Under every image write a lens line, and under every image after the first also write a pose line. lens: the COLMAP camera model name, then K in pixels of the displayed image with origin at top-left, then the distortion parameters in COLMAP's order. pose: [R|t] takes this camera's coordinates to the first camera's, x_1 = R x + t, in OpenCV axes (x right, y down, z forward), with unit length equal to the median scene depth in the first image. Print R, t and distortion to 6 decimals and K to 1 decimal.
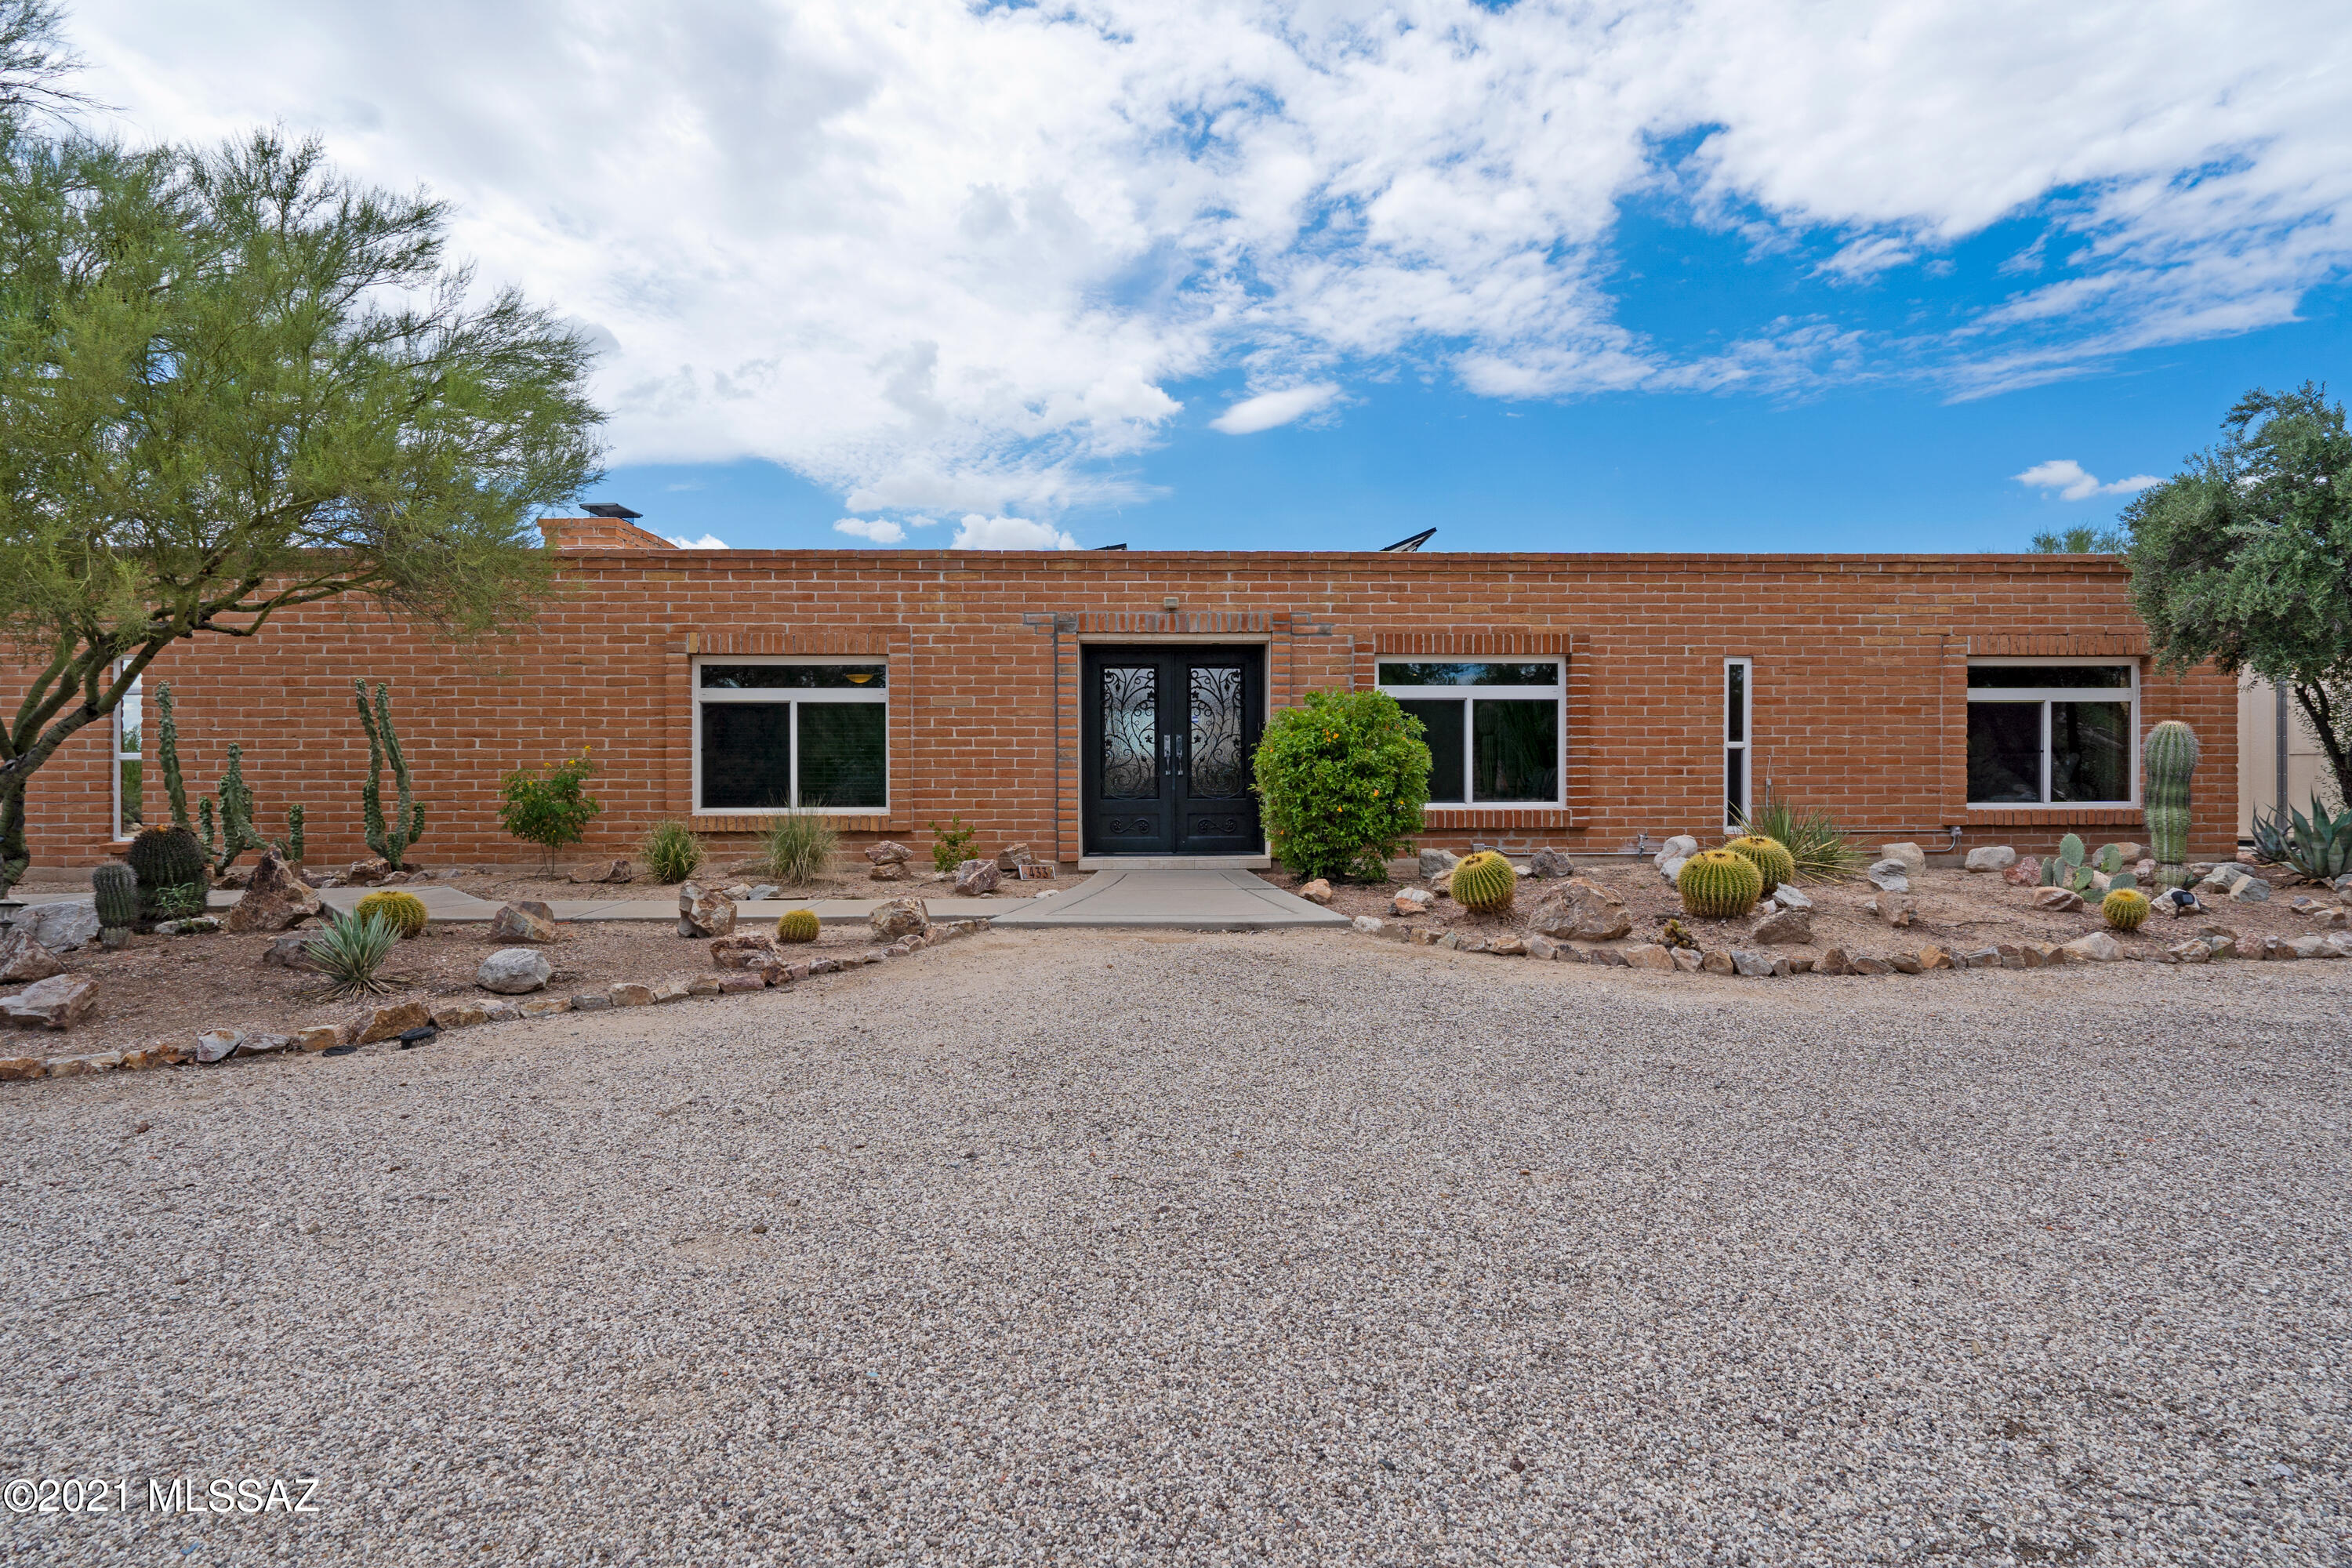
lens RADIAL K [[1101.5, 0, 1177.4], [0, 1101.5, 775.2], [0, 0, 1]] dist [-0.014755, 0.003220]
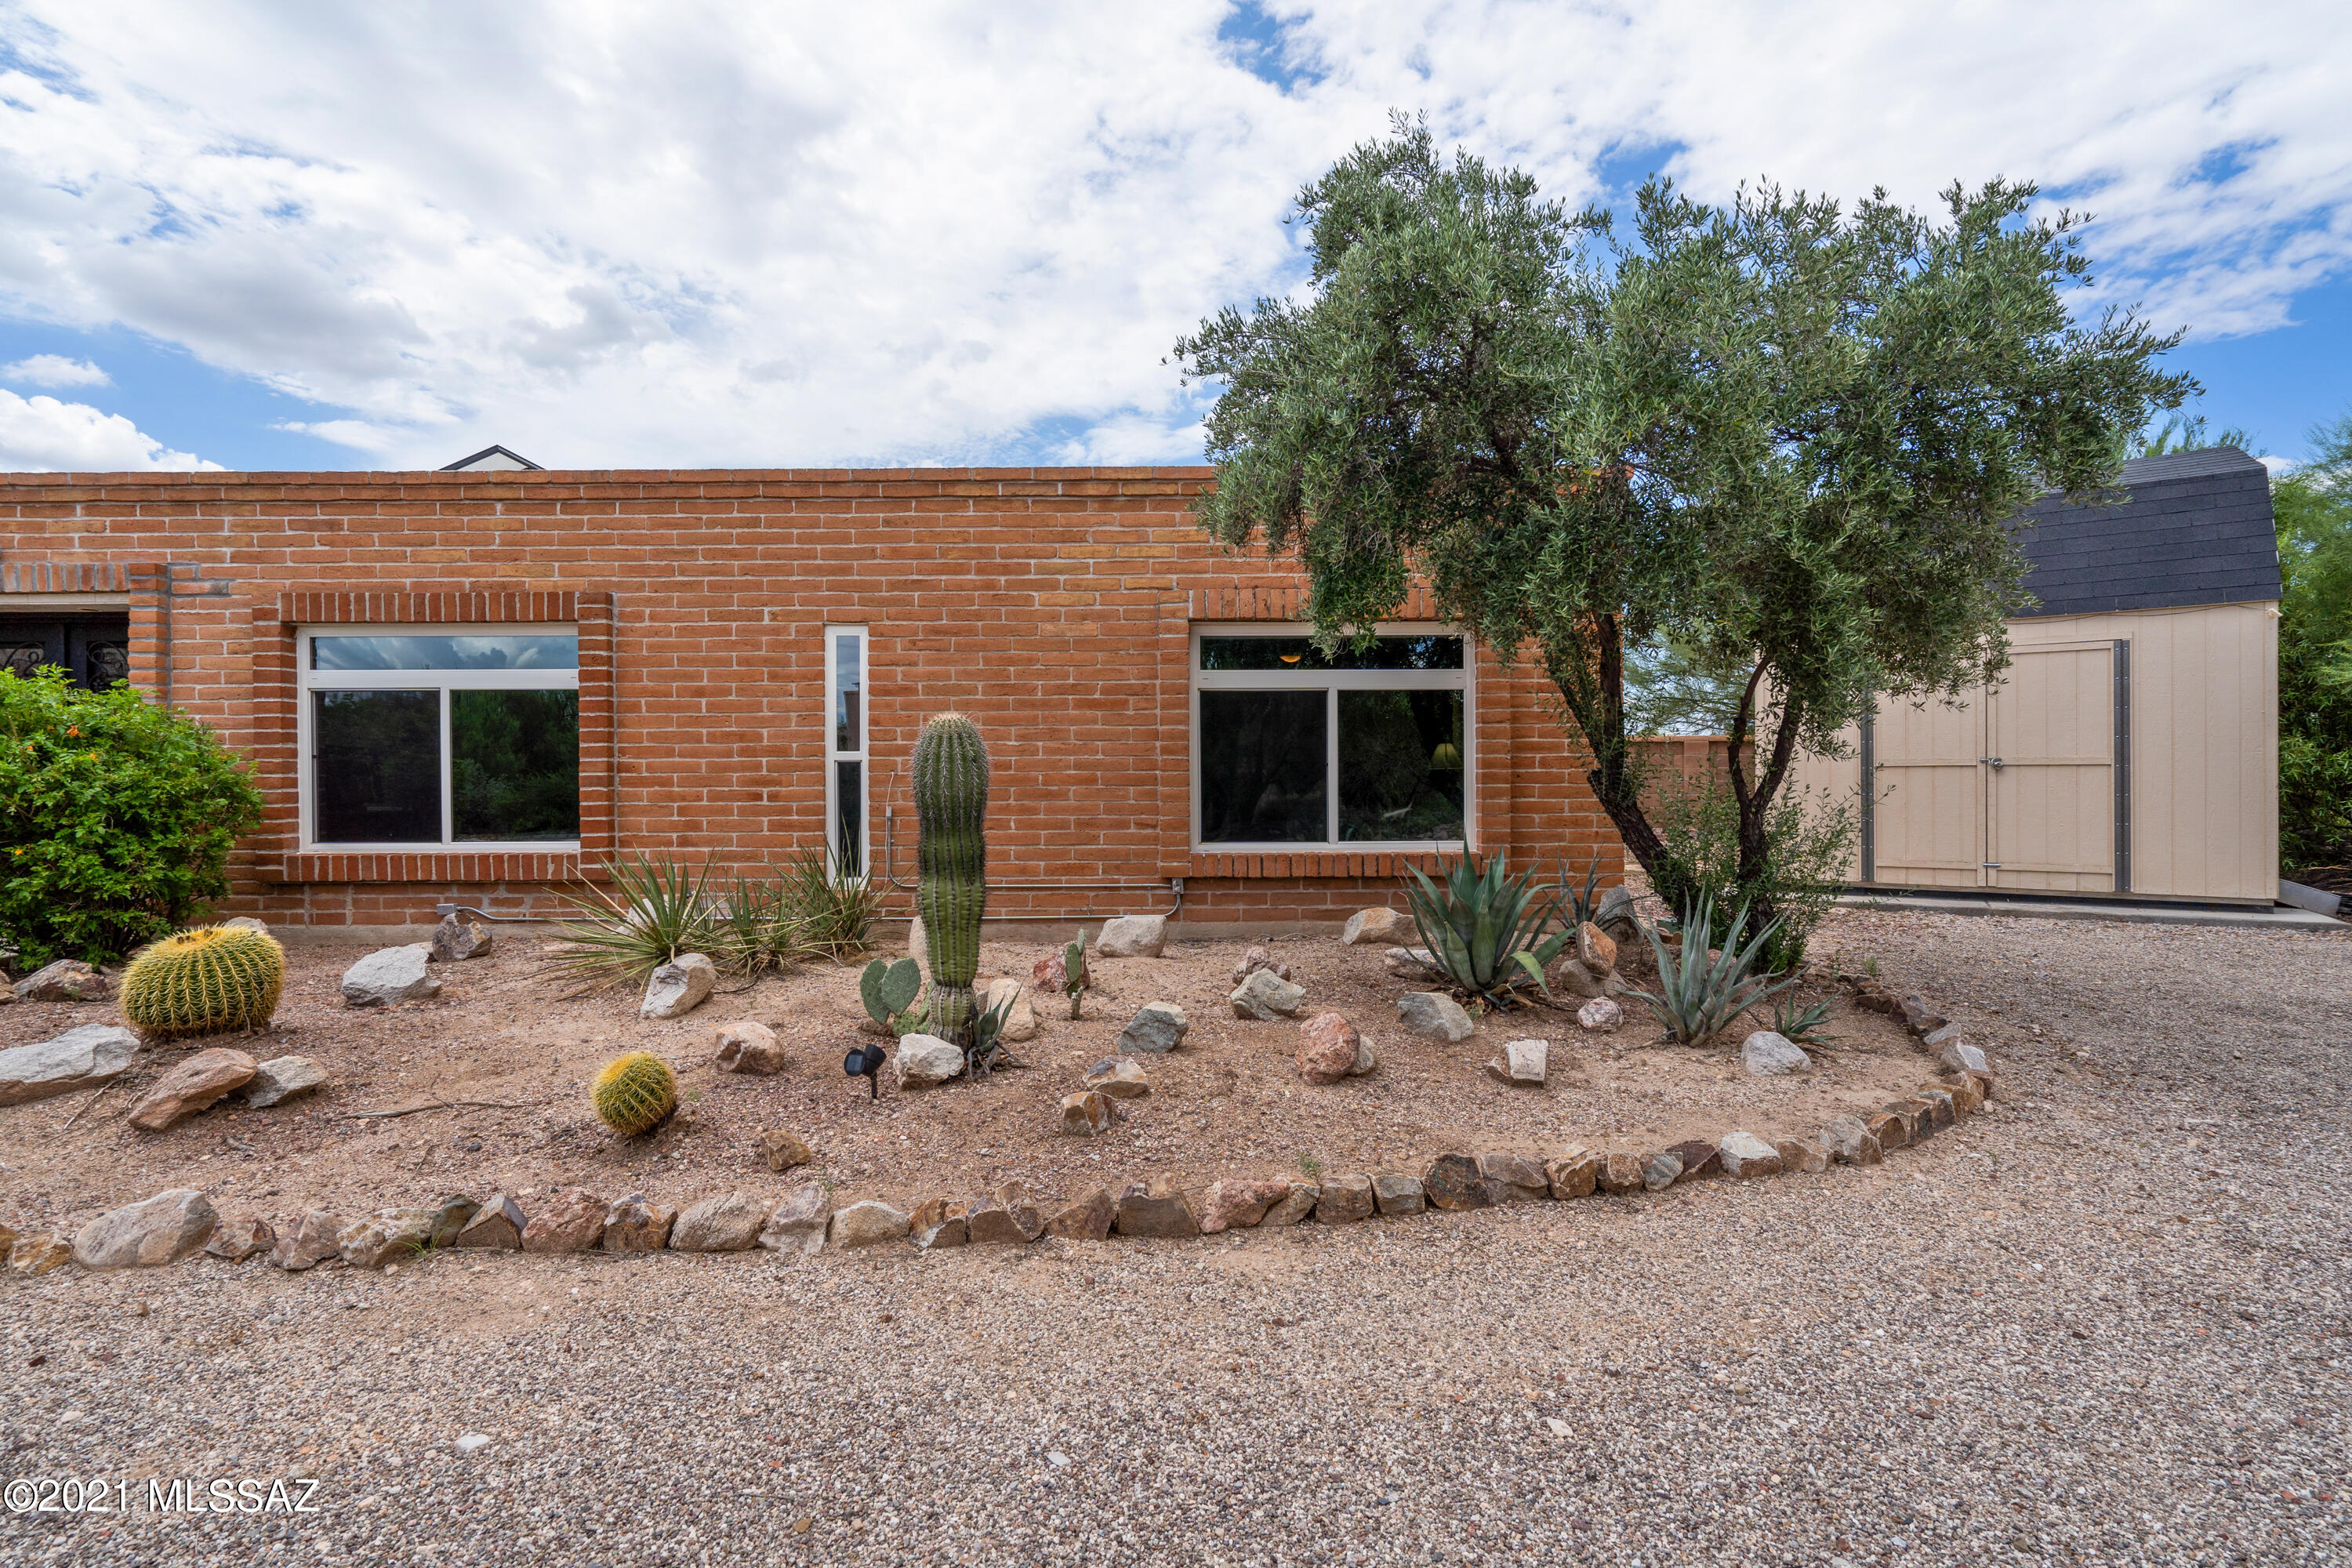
lens RADIAL K [[1101.5, 0, 1182.7], [0, 1101.5, 795.5], [0, 0, 1]] dist [-0.014755, 0.003220]
pose [[0.999840, -0.001814, -0.017773, 0.722447], [0.001654, 0.999958, -0.009023, 0.002610], [0.017788, 0.008992, 0.999801, 0.333708]]
